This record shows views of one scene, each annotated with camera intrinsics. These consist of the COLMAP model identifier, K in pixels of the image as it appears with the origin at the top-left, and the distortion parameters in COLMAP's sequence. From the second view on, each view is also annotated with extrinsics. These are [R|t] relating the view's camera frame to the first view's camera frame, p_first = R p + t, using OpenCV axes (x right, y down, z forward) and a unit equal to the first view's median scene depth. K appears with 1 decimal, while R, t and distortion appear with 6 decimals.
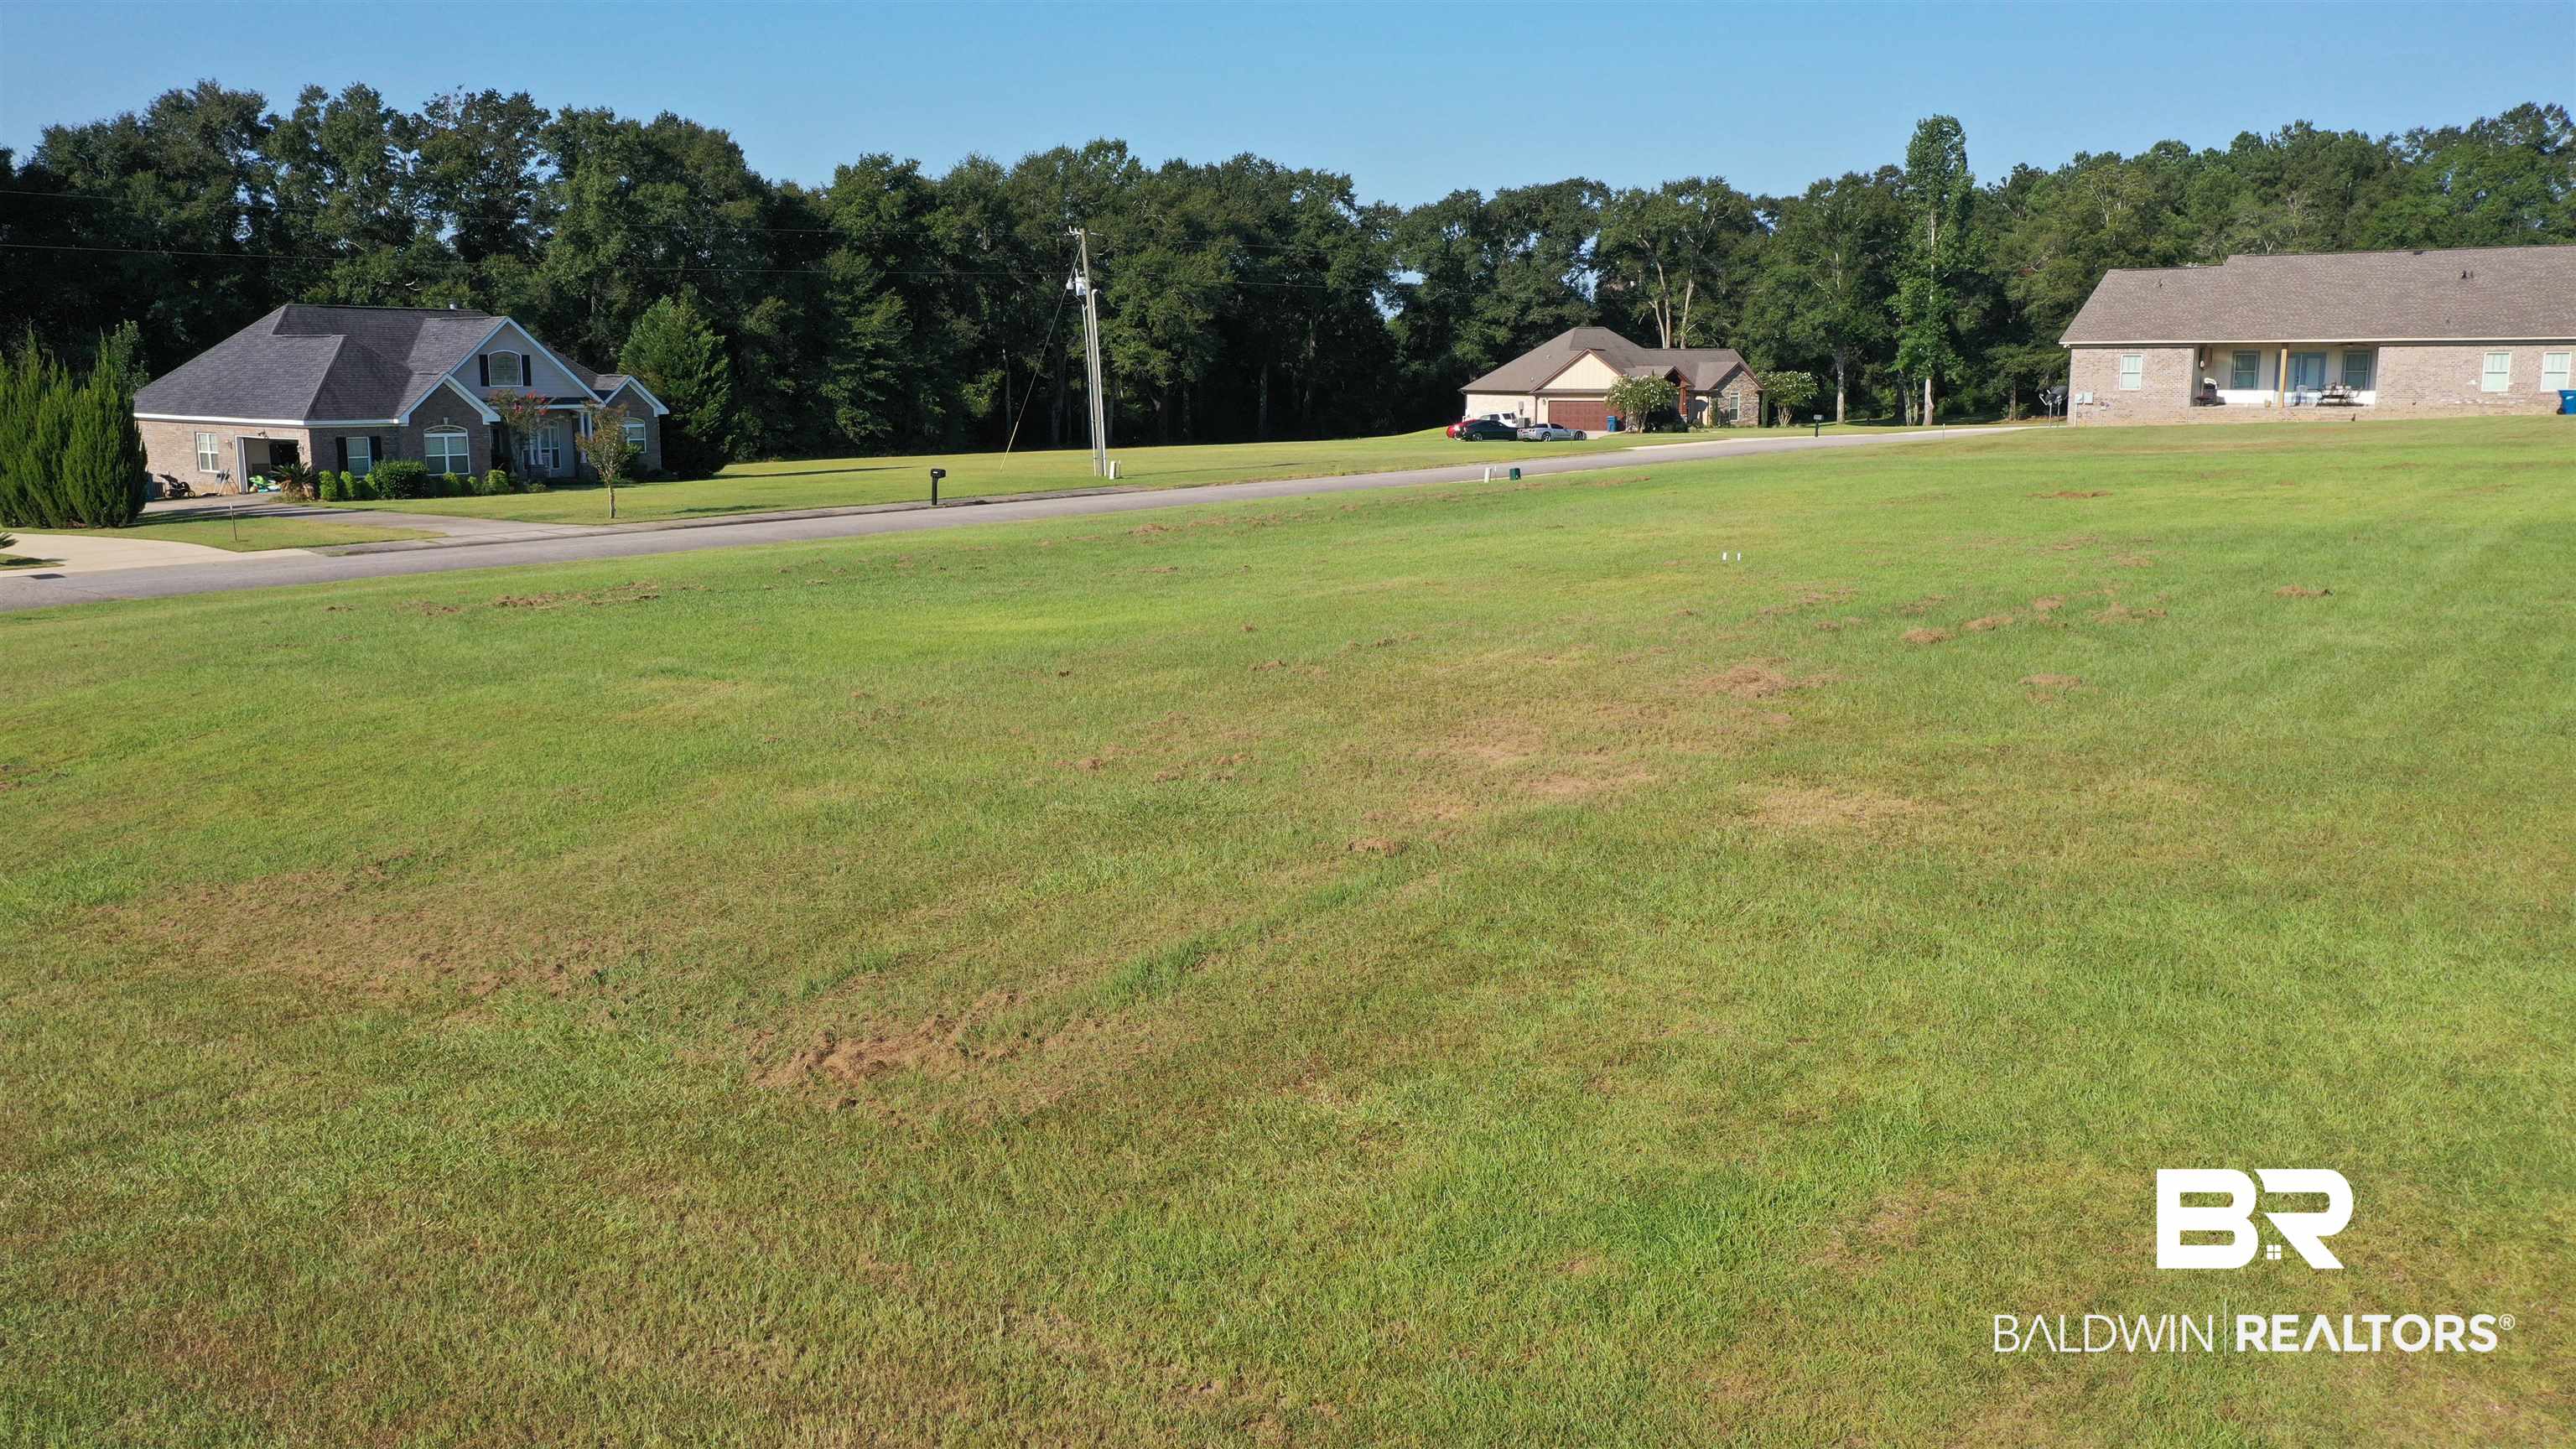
lens RADIAL K [[2055.2, 0, 1292.8], [0, 2055.2, 717.5], [0, 0, 1]] dist [0.016237, 0.008586]
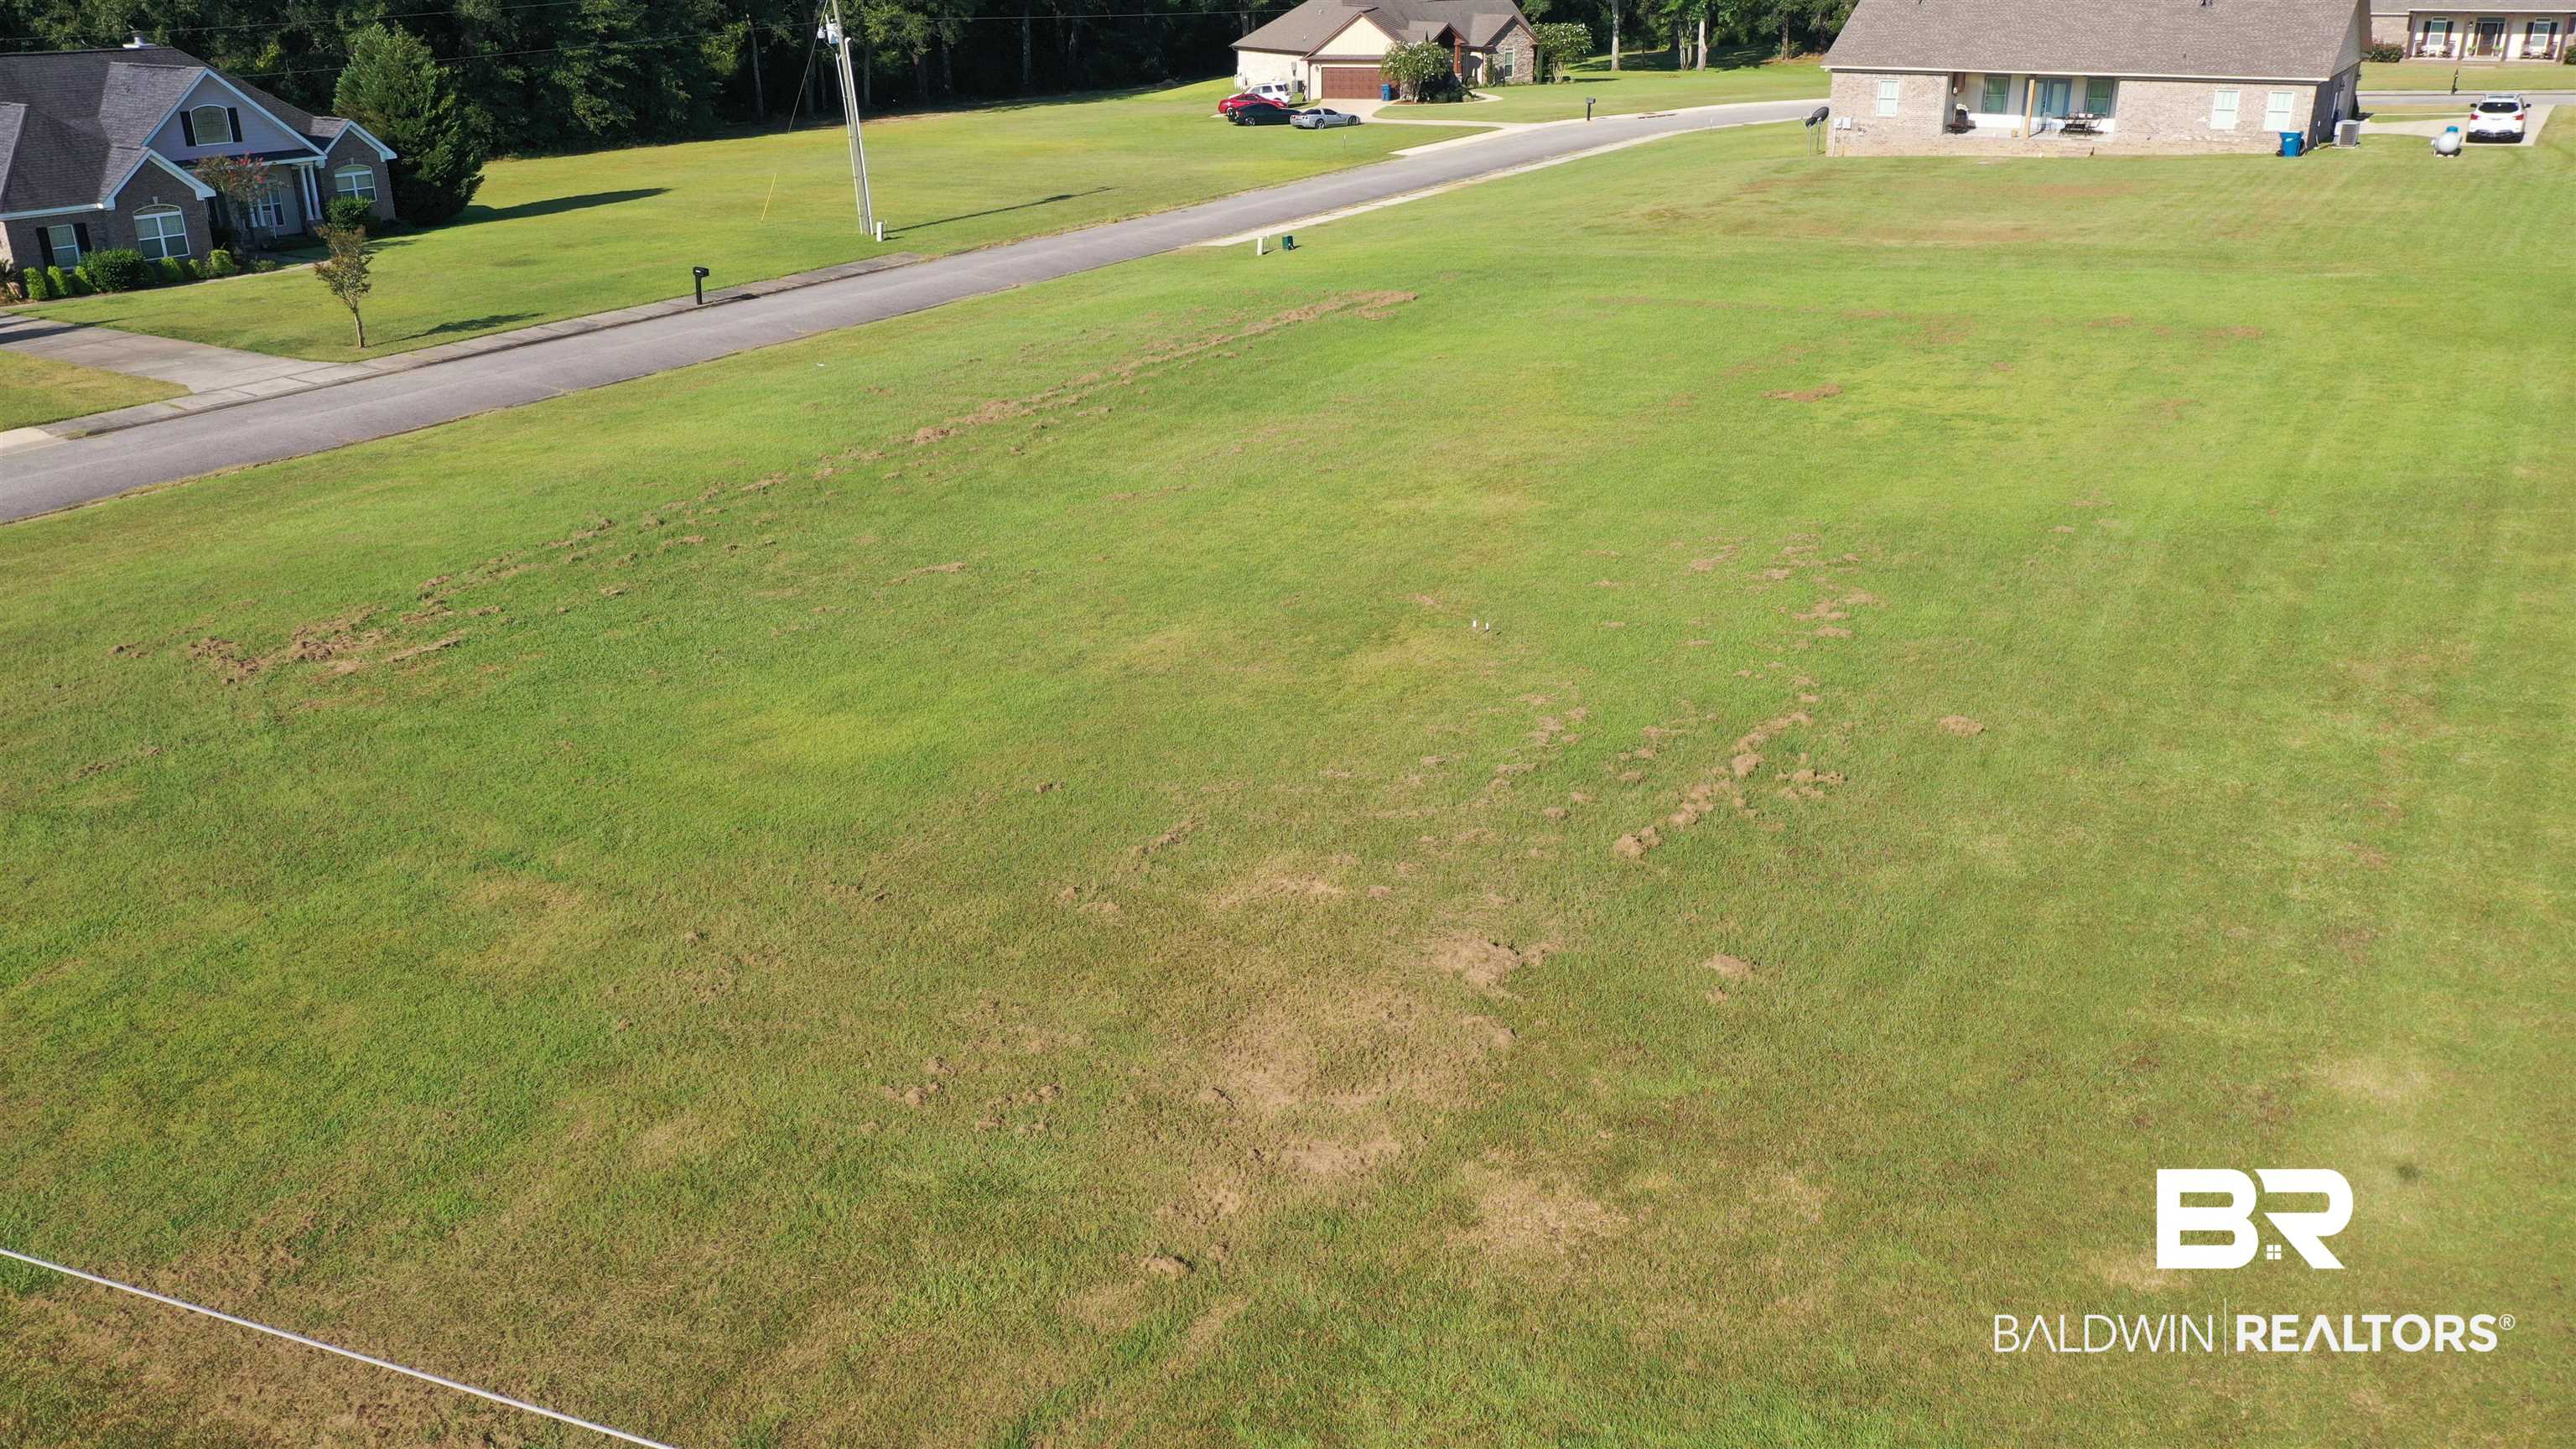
lens RADIAL K [[2055.2, 0, 1293.4], [0, 2055.2, 724.6], [0, 0, 1]] dist [0.016237, 0.008586]
pose [[0.994135, -0.043733, 0.098906, 0.001420], [0.022720, 0.978634, 0.204353, -0.090464], [-0.105730, -0.200907, 0.973888, -0.022732]]
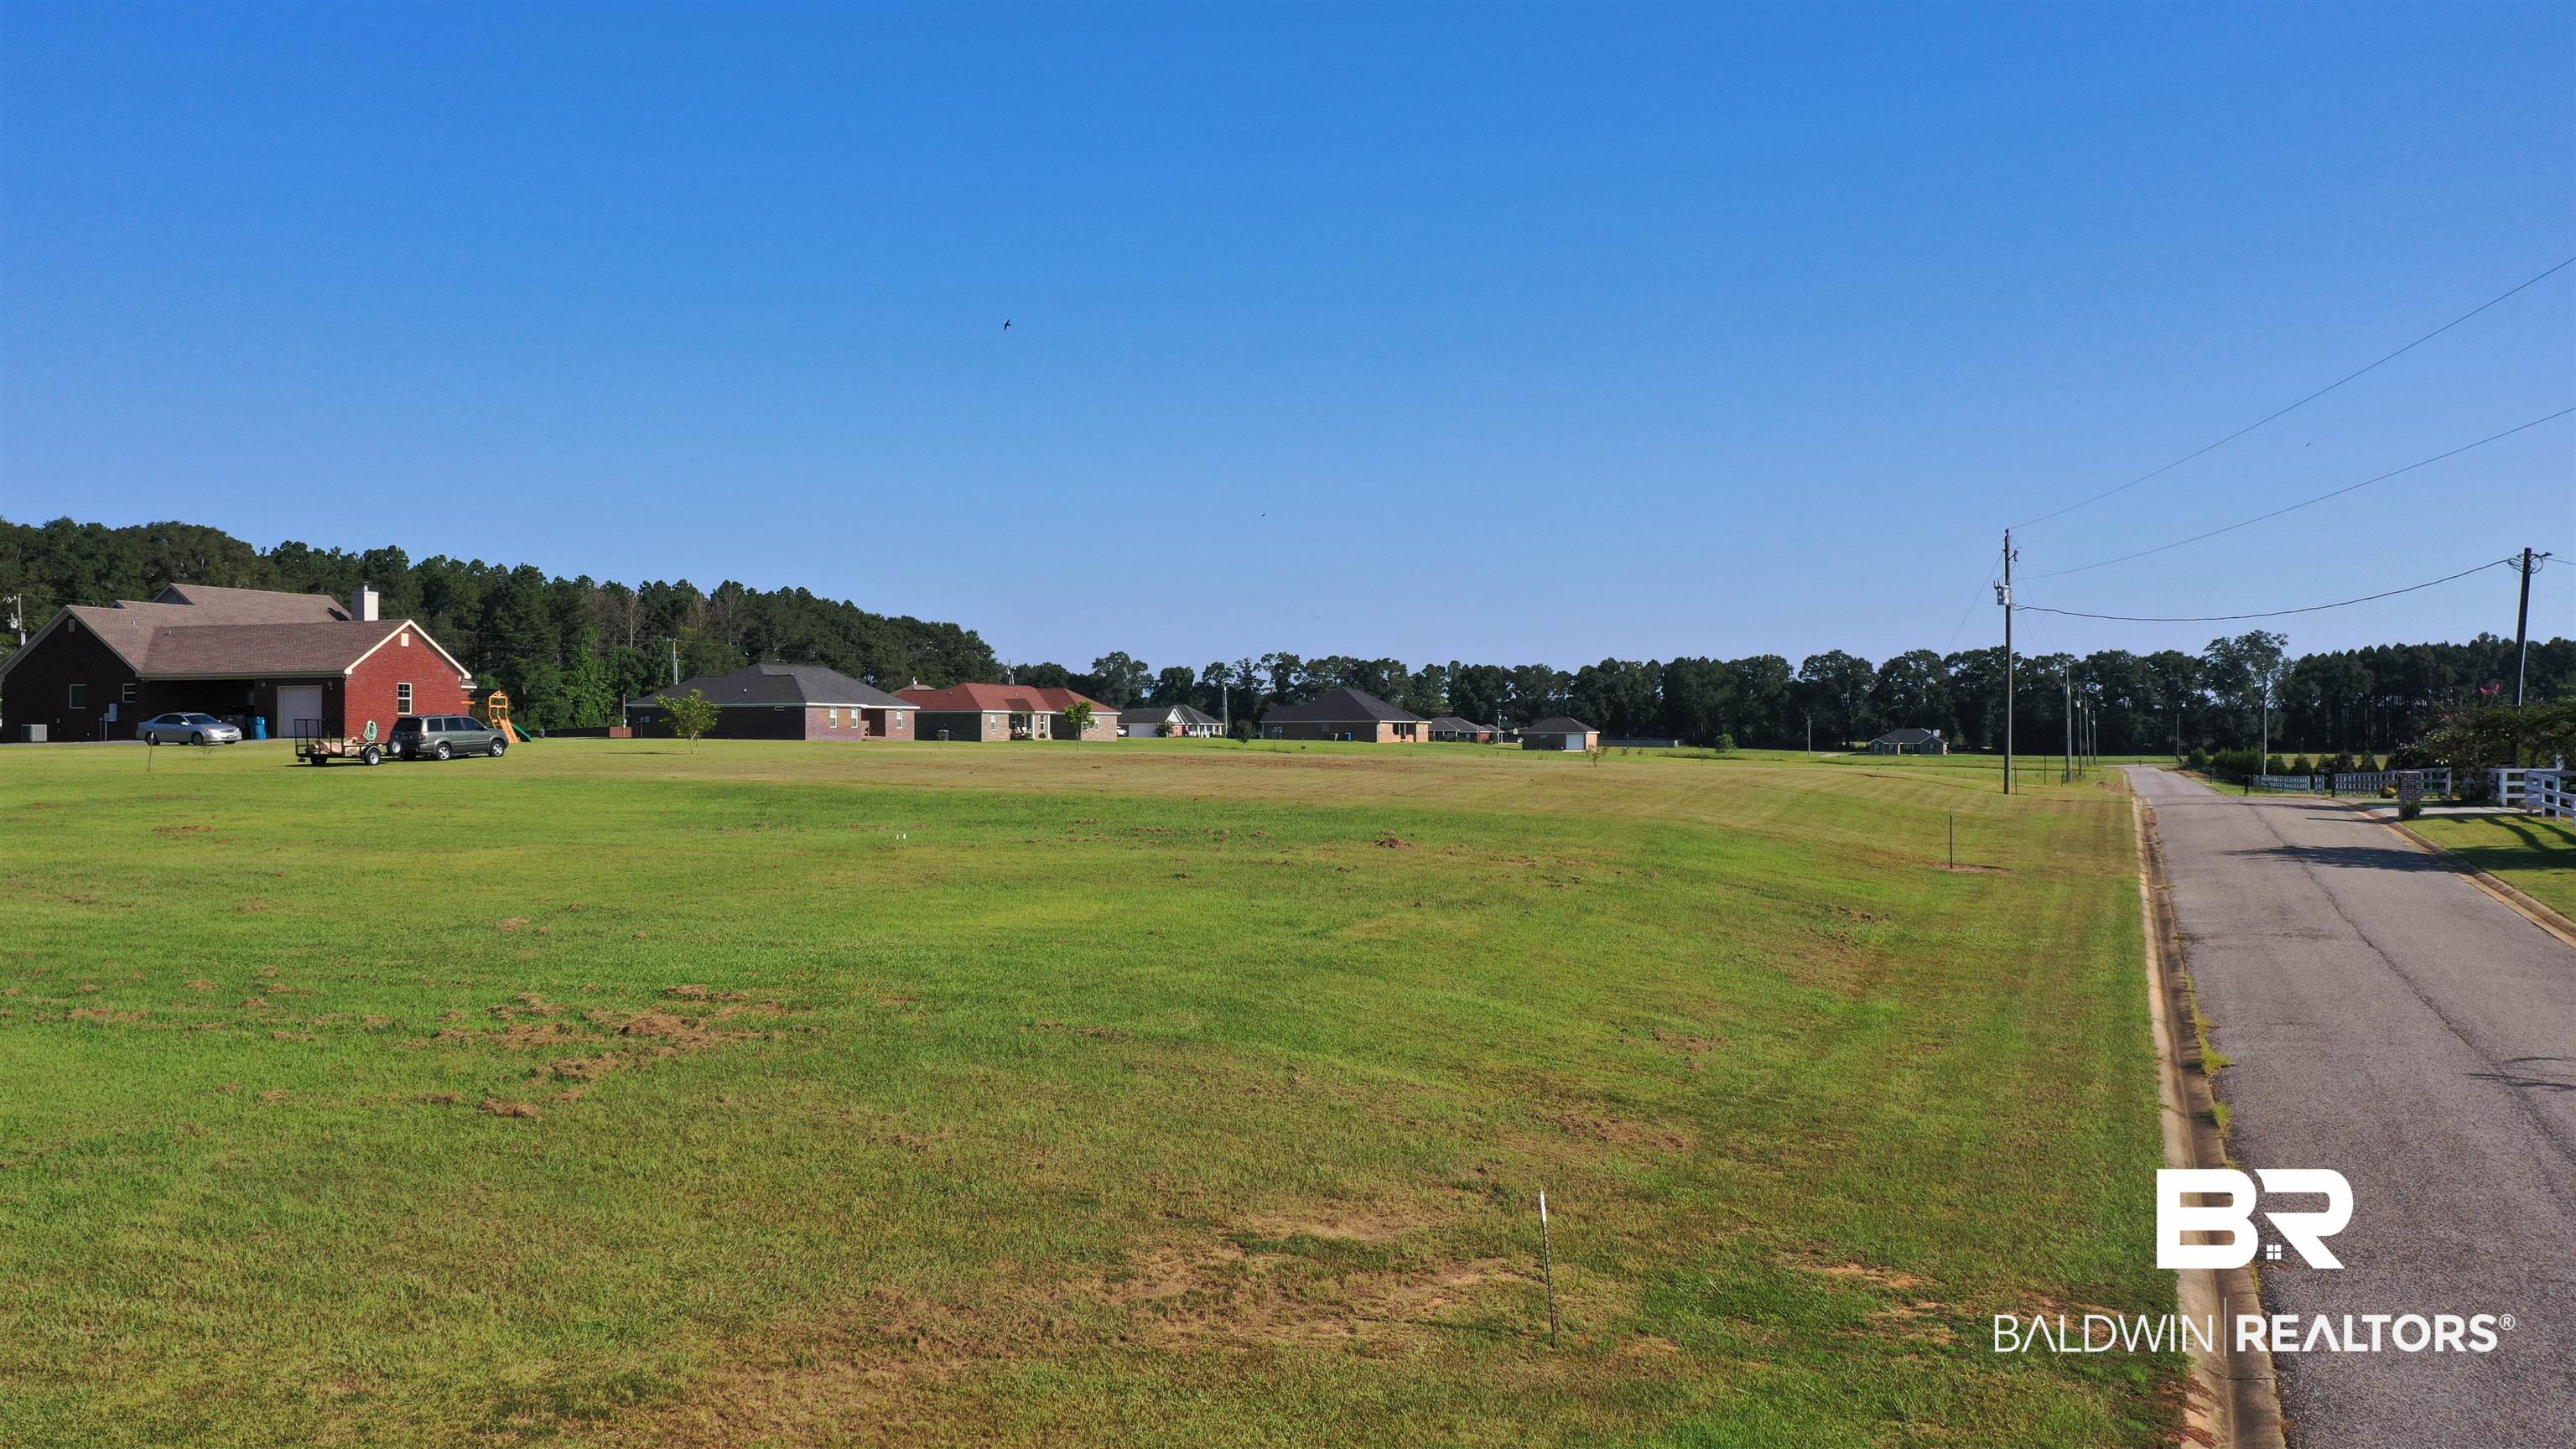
lens RADIAL K [[2055.2, 0, 1295.3], [0, 2055.2, 724.0], [0, 0, 1]] dist [0.016237, 0.008586]
pose [[-0.275222, 0.007658, 0.961350, -0.473204], [0.160768, 0.986254, 0.038169, -0.062112], [-0.947843, 0.165060, -0.272670, 0.410023]]
